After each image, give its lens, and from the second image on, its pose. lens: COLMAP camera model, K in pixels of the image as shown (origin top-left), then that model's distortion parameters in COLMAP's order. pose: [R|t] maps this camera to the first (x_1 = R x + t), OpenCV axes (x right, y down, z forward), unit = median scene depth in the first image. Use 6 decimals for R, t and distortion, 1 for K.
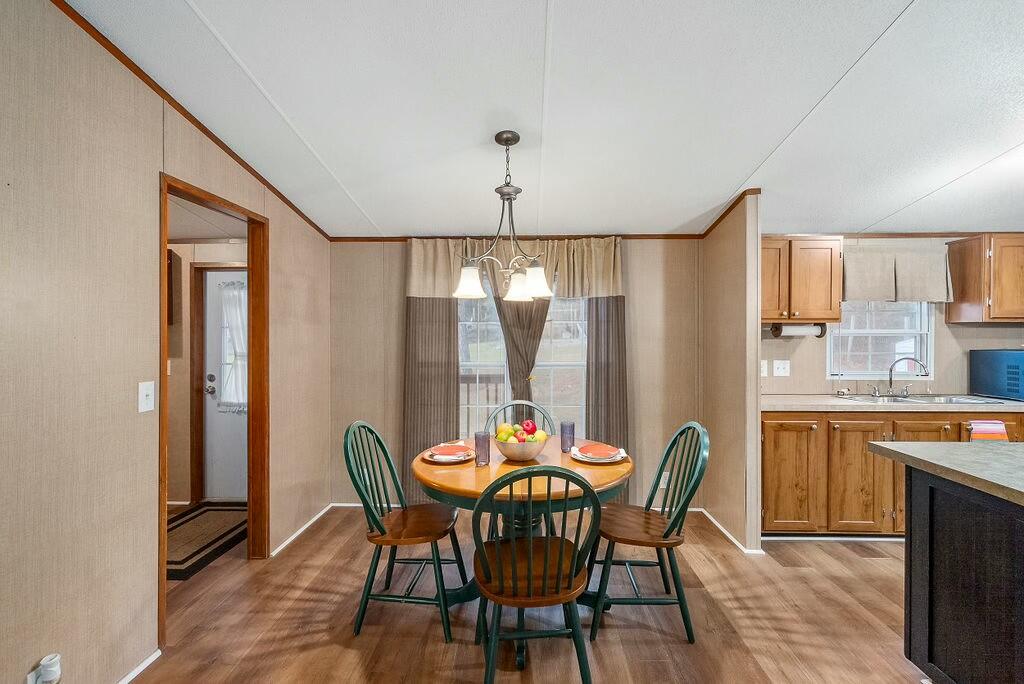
lens RADIAL K [[465.1, 0, 511.6], [0, 465.1, 336.5], [0, 0, 1]] dist [-0.000929, 0.000646]
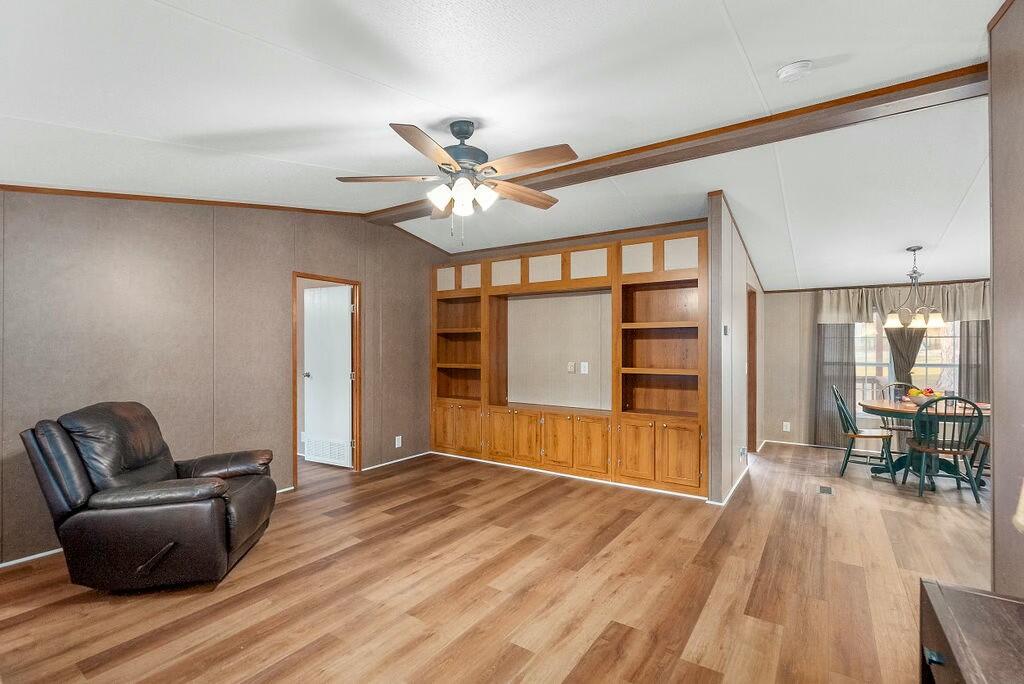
lens RADIAL K [[467.7, 0, 511.8], [0, 467.7, 348.9], [0, 0, 1]] dist [-0.001521, 0.000033]
pose [[0.851199, 0.003545, -0.524832, -0.286167], [-0.002101, 0.999992, 0.003346, 0.005054], [0.524839, -0.001746, 0.851199, -1.090692]]
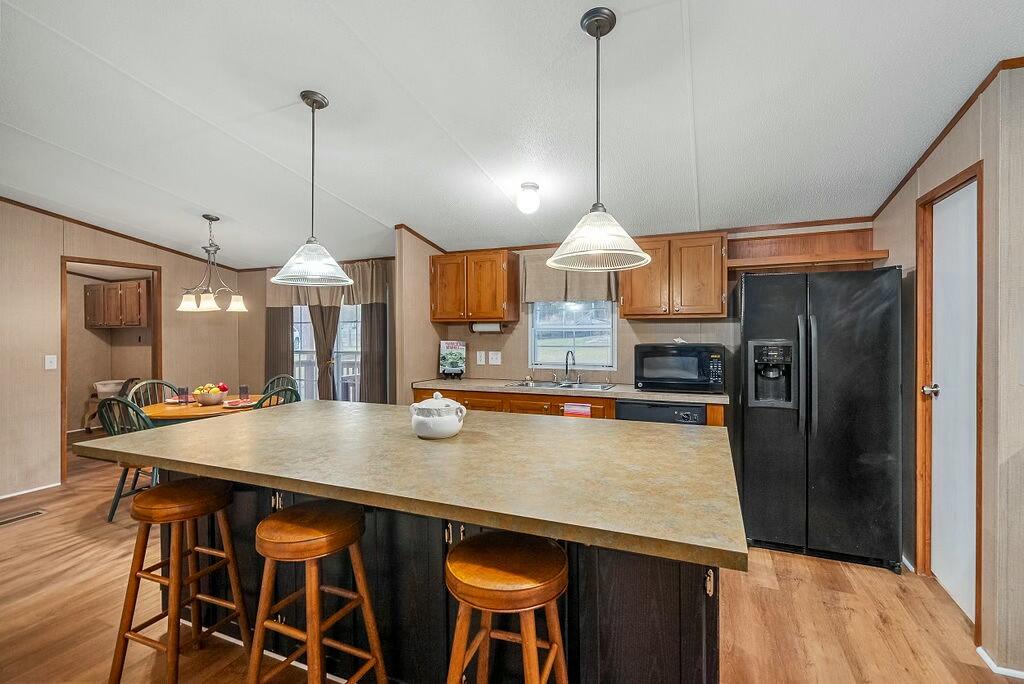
lens RADIAL K [[465.1, 0, 511.6], [0, 465.1, 336.5], [0, 0, 1]] dist [-0.000929, 0.000646]
pose [[0.934554, -0.000853, -0.355820, 1.079651], [0.004545, 0.999944, 0.009541, 0.000323], [0.355792, -0.010534, 0.934506, -0.132299]]
